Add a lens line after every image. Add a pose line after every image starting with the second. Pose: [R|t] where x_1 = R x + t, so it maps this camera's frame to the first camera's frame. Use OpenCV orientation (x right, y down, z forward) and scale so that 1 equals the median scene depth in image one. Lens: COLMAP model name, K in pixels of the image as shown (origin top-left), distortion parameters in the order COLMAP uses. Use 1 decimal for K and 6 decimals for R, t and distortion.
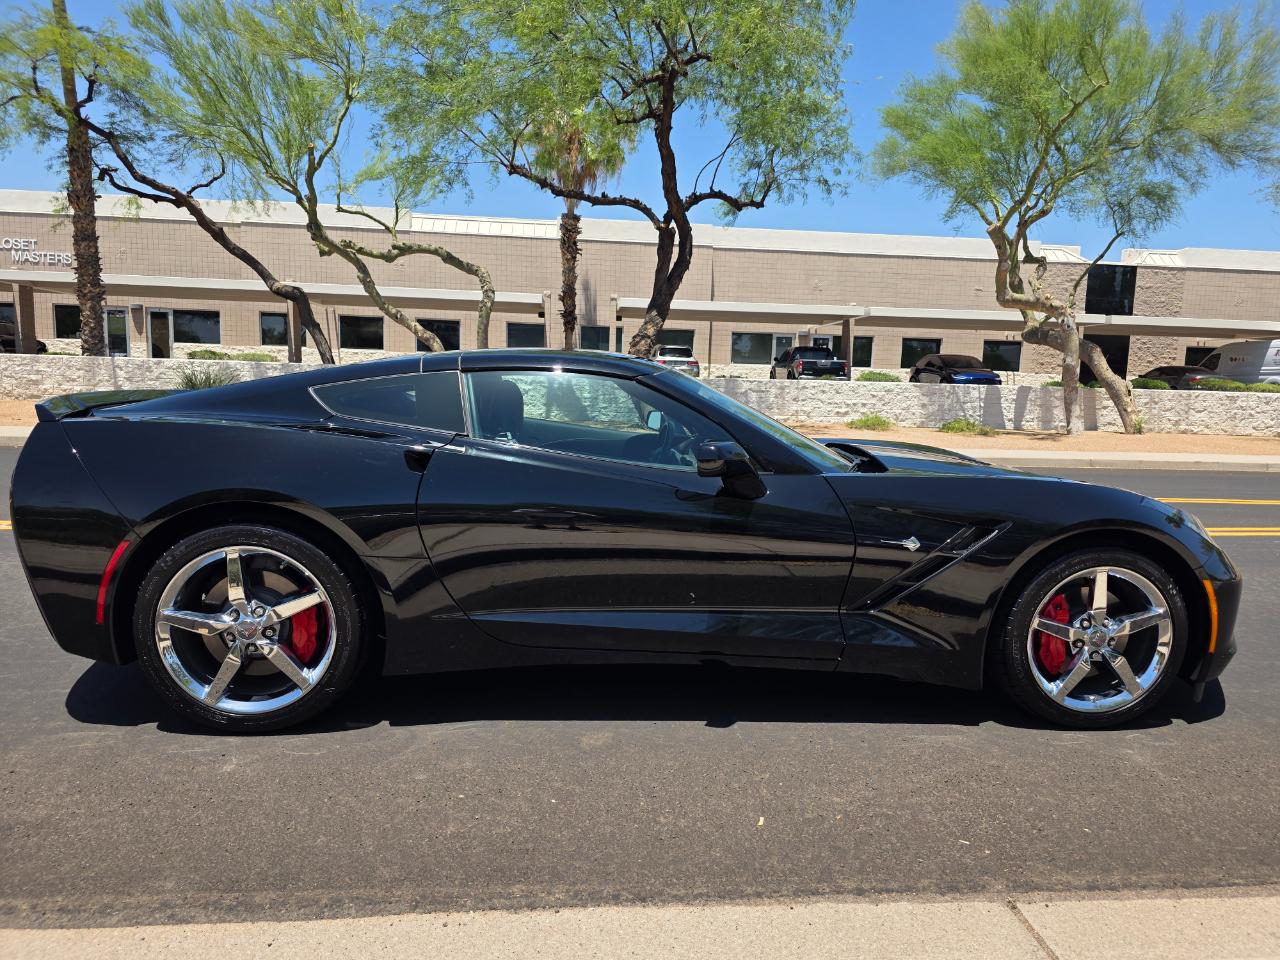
lens RADIAL K [[867.7, 0, 643.8], [0, 867.7, 485.5], [0, 0, 1]] dist [0.039092, -0.036897]
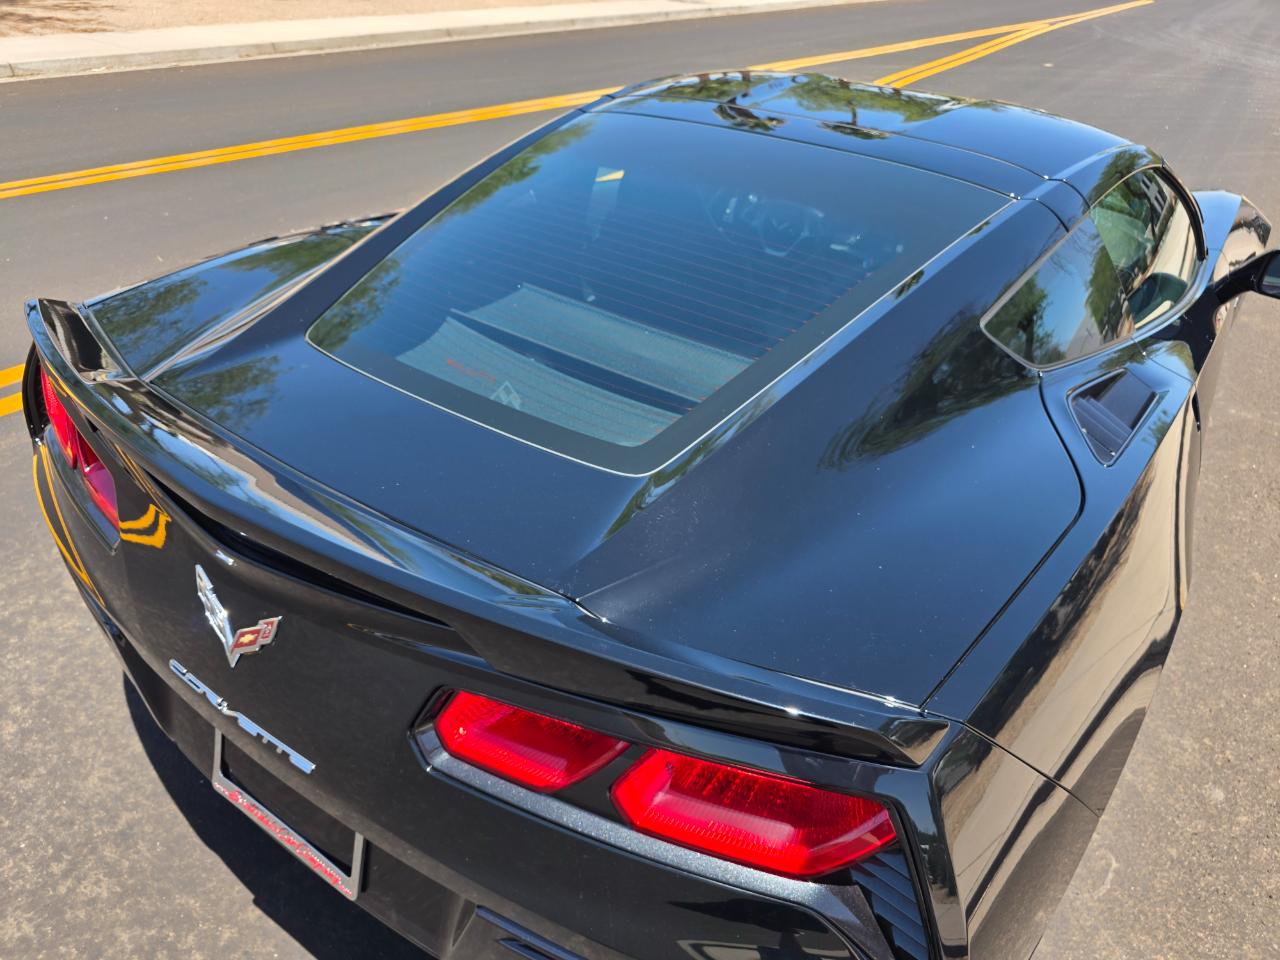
lens RADIAL K [[867.7, 0, 639.8], [0, 867.7, 482.0], [0, 0, 1]] dist [0.039092, -0.036897]
pose [[0.625385, -0.418705, 0.658468, -0.132122], [0.063692, 0.868422, 0.491718, -0.044291], [-0.777712, -0.265574, 0.569766, 0.138527]]
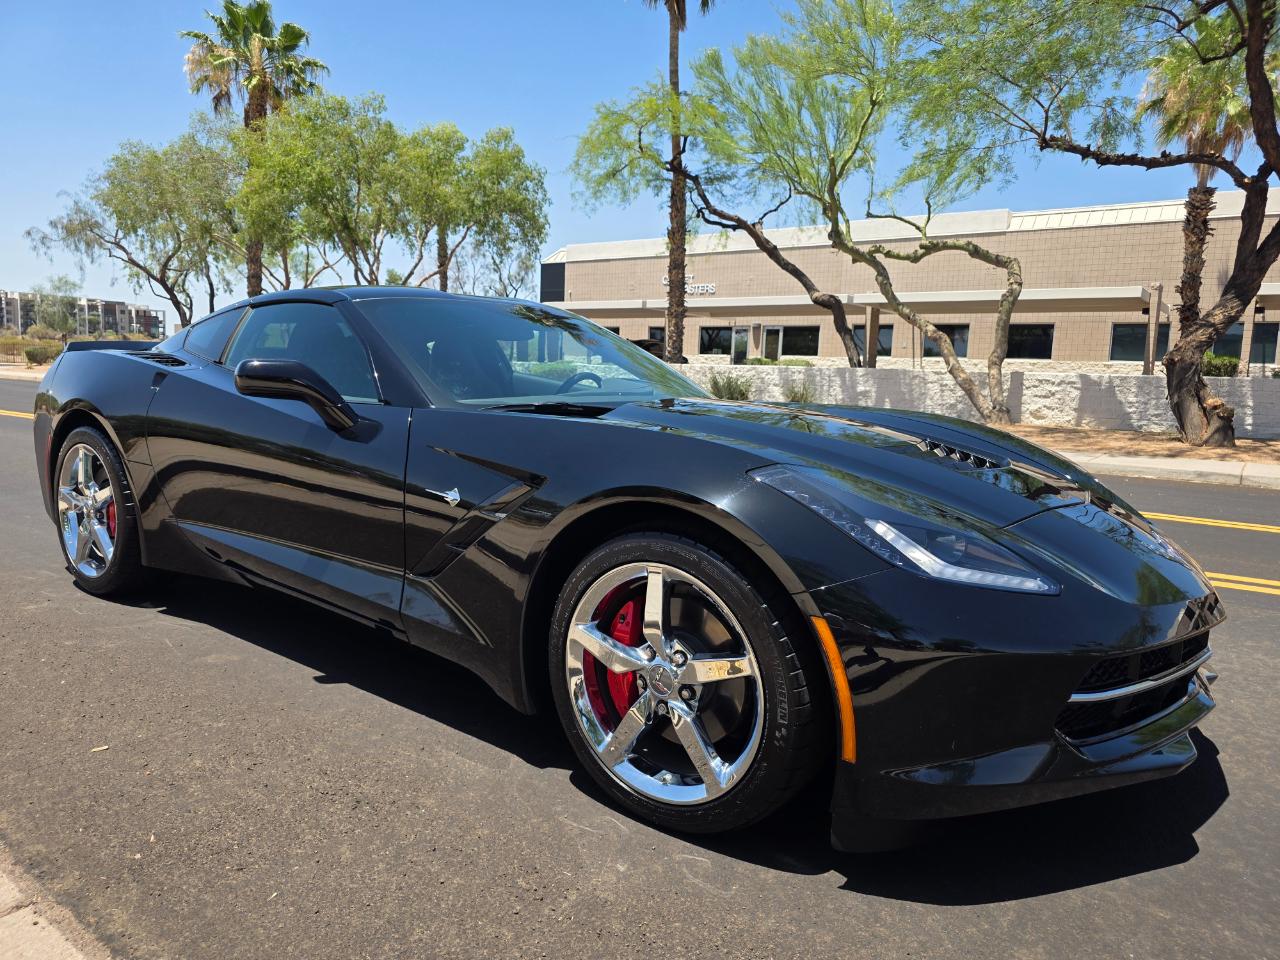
lens RADIAL K [[867.7, 0, 639.9], [0, 867.7, 469.1], [0, 0, 1]] dist [0.039092, -0.036897]
pose [[0.744109, 0.067448, -0.664644, 0.143946], [-0.092360, 0.995723, -0.002357, 0.004645], [0.661642, 0.063140, 0.747156, 0.082400]]
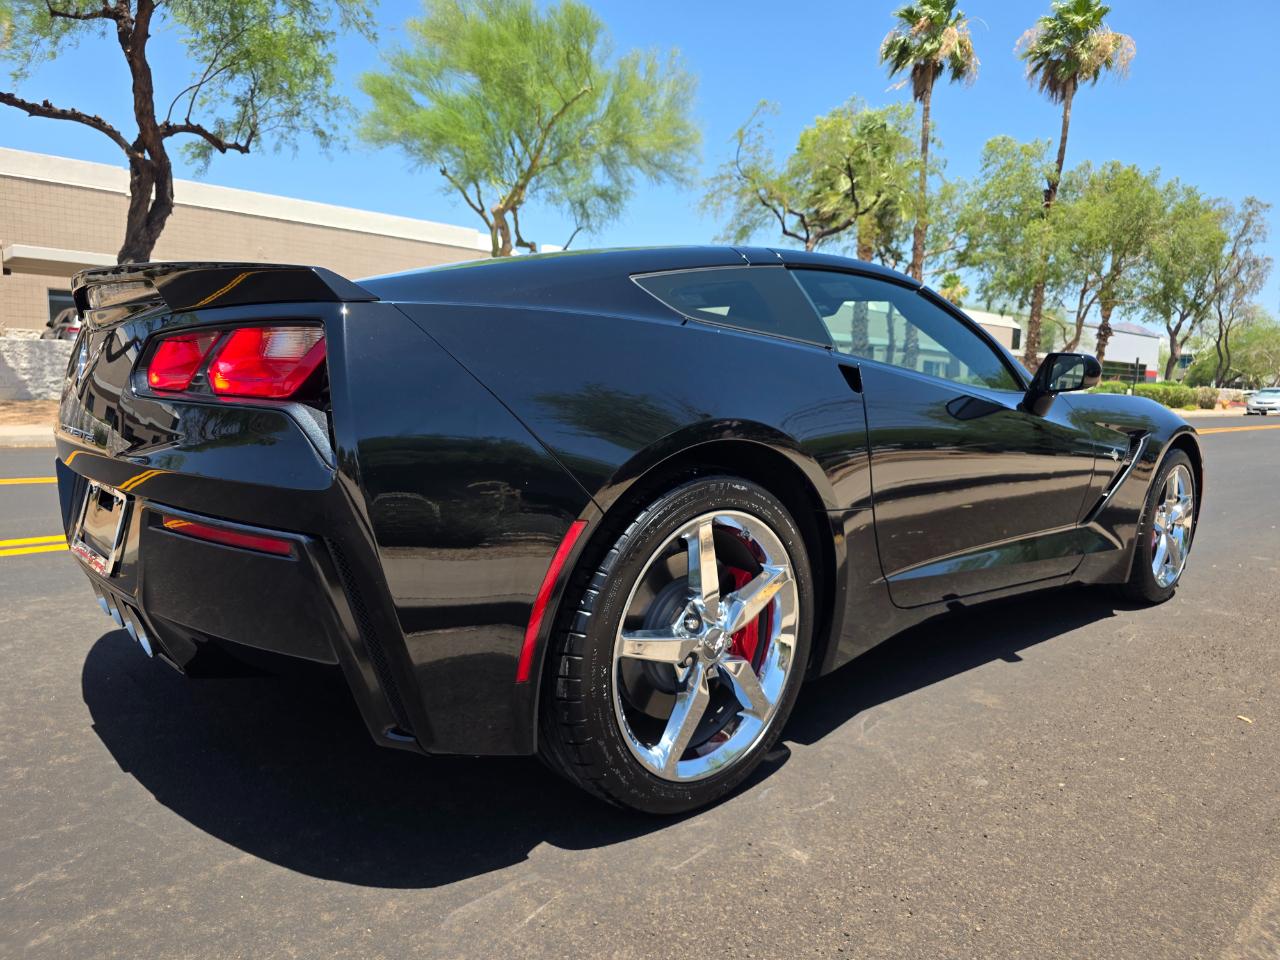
lens RADIAL K [[867.7, 0, 632.4], [0, 867.7, 481.2], [0, 0, 1]] dist [0.039092, -0.036897]
pose [[0.787412, -0.075817, 0.611747, -0.127669], [0.067778, 0.997039, 0.036328, 0.002894], [-0.612690, 0.012858, 0.790219, 0.077659]]
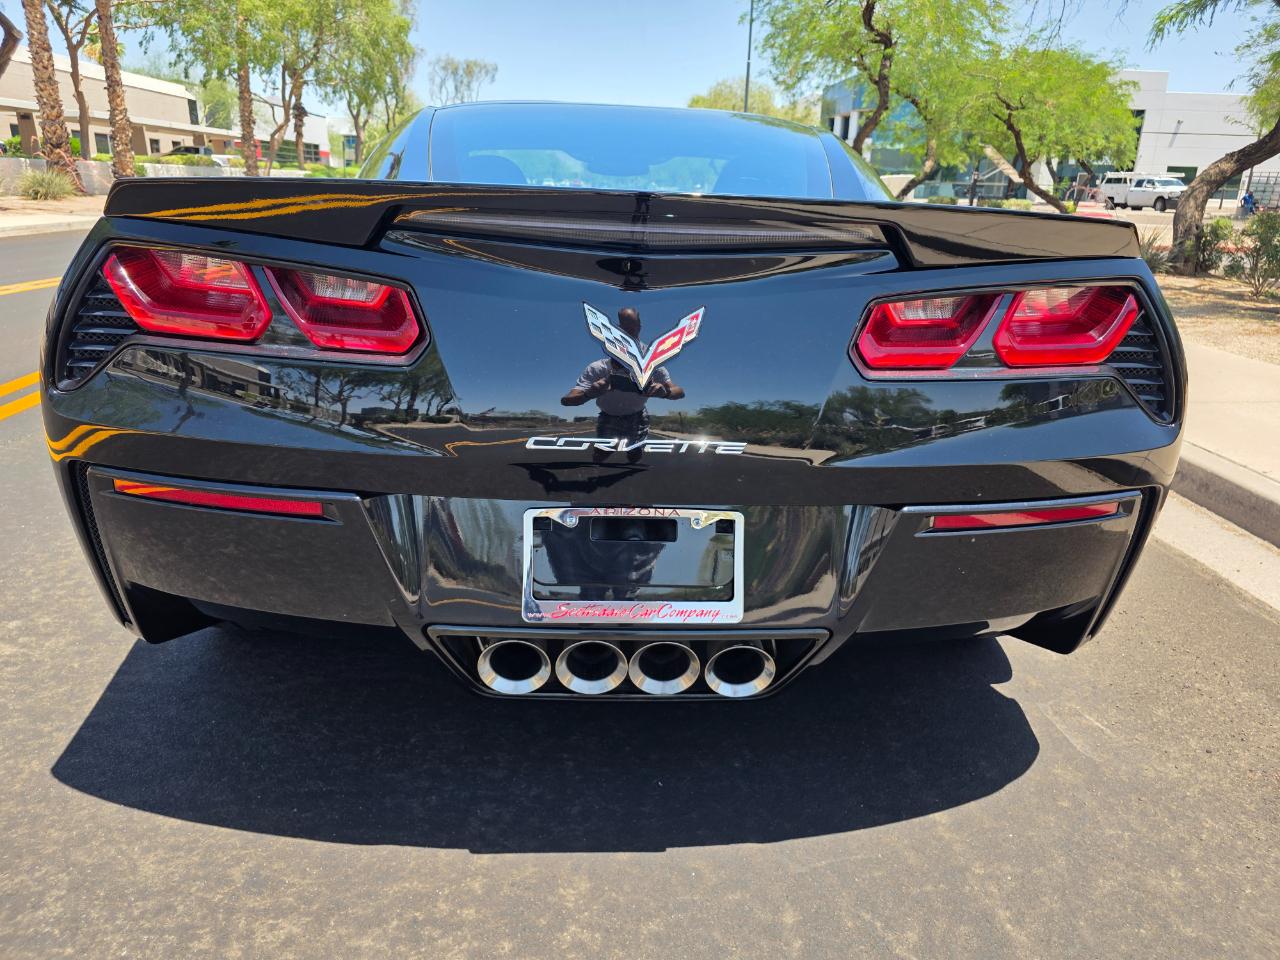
lens RADIAL K [[867.7, 0, 648.4], [0, 867.7, 474.9], [0, 0, 1]] dist [0.039092, -0.036897]
pose [[0.027278, -0.340760, 0.939754, -0.176010], [0.092085, 0.936964, 0.337075, -0.022032], [-0.995377, 0.077342, 0.056938, 0.185487]]
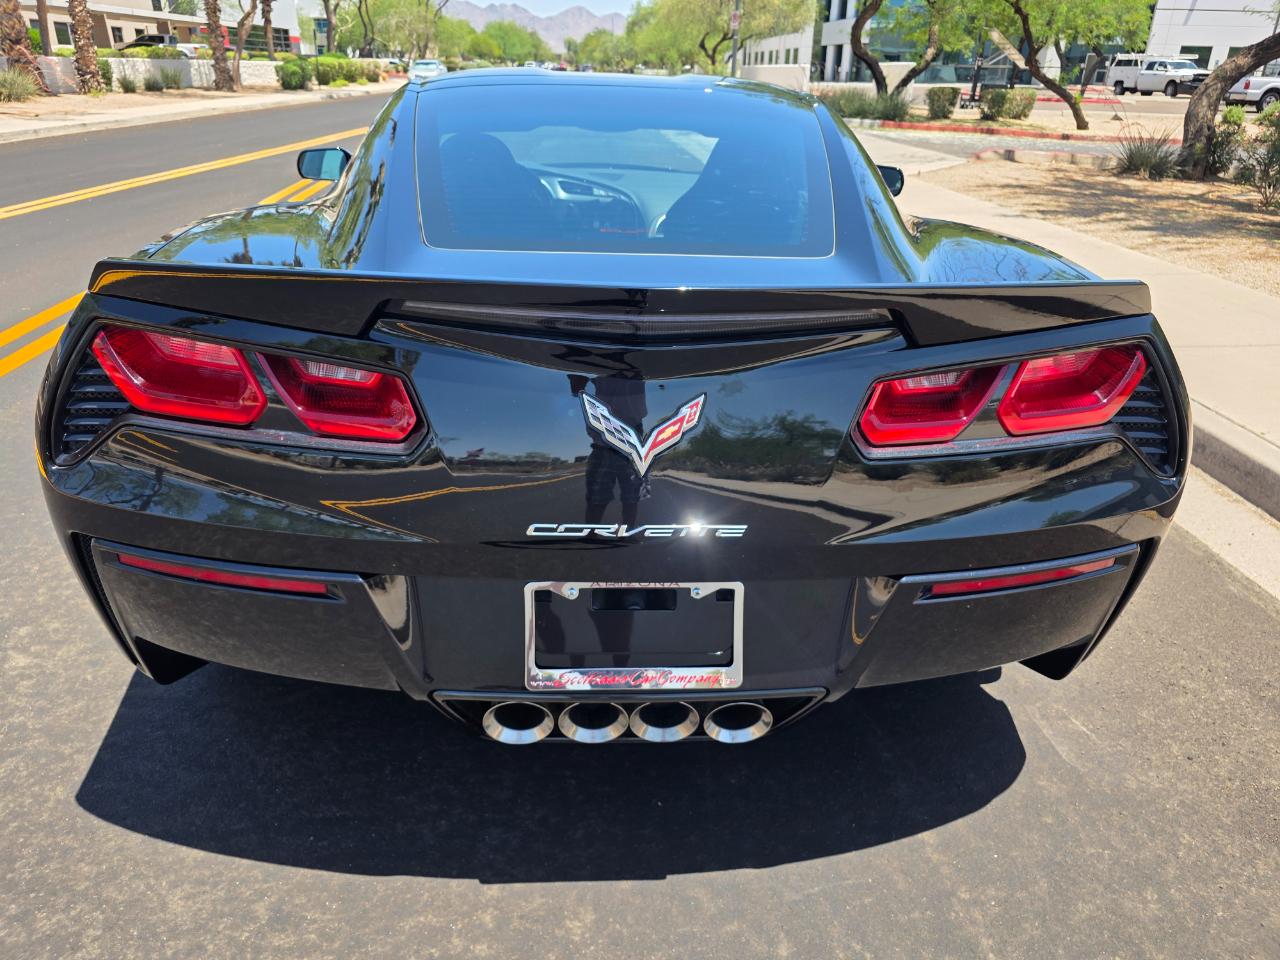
lens RADIAL K [[867.7, 0, 633.9], [0, 867.7, 474.5], [0, 0, 1]] dist [0.039092, -0.036897]
pose [[0.028238, -0.445389, 0.894892, -0.170725], [0.102139, 0.891848, 0.440652, -0.034199], [-0.994369, 0.078960, 0.070675, 0.185212]]
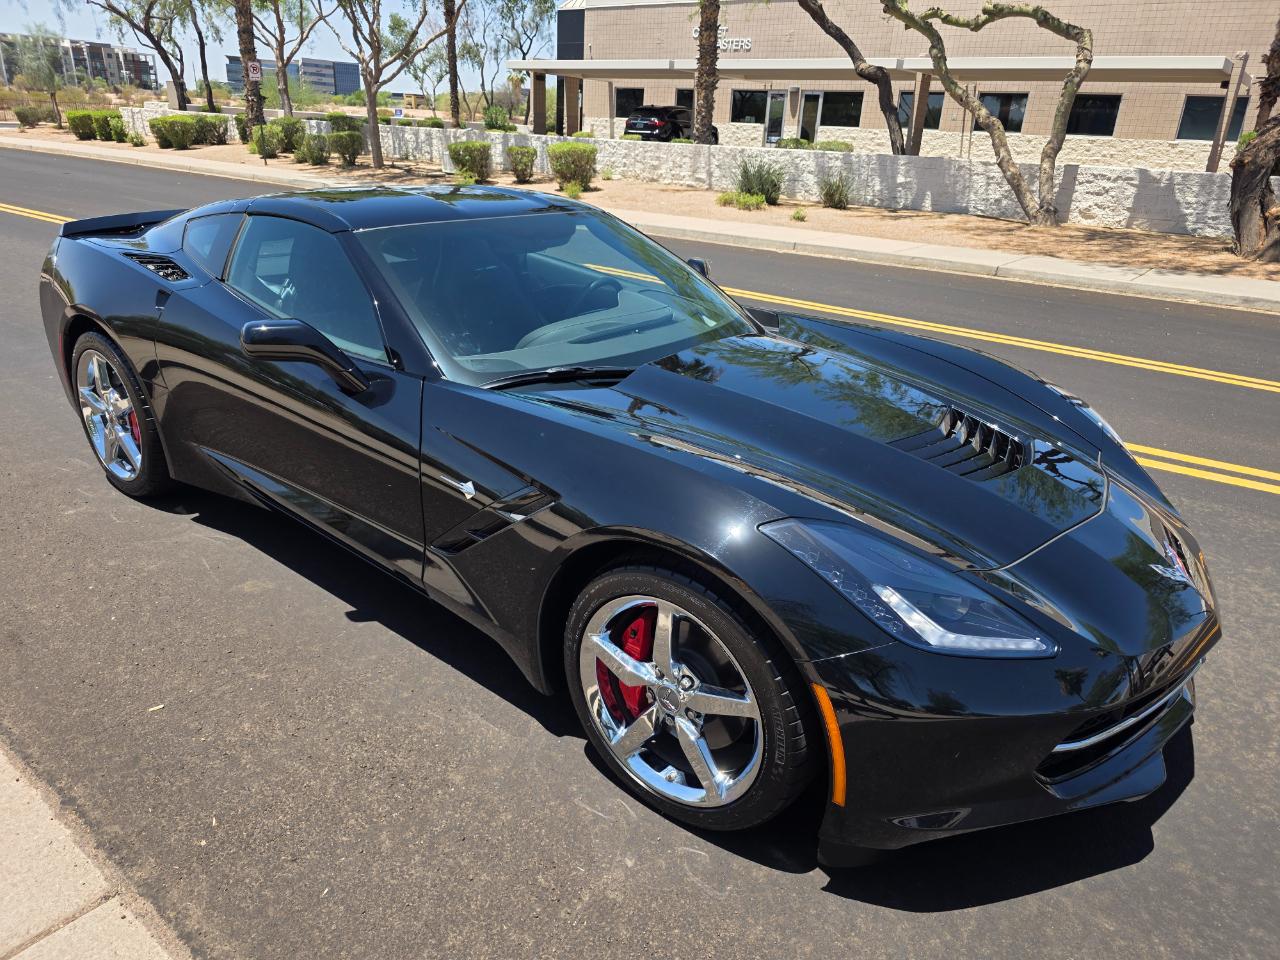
lens RADIAL K [[867.7, 0, 641.5], [0, 867.7, 478.1], [0, 0, 1]] dist [0.039092, -0.036897]
pose [[0.726447, 0.255994, -0.637763, 0.139609], [-0.104876, 0.958457, 0.265258, -0.024797], [0.679173, -0.125810, 0.723116, 0.084294]]
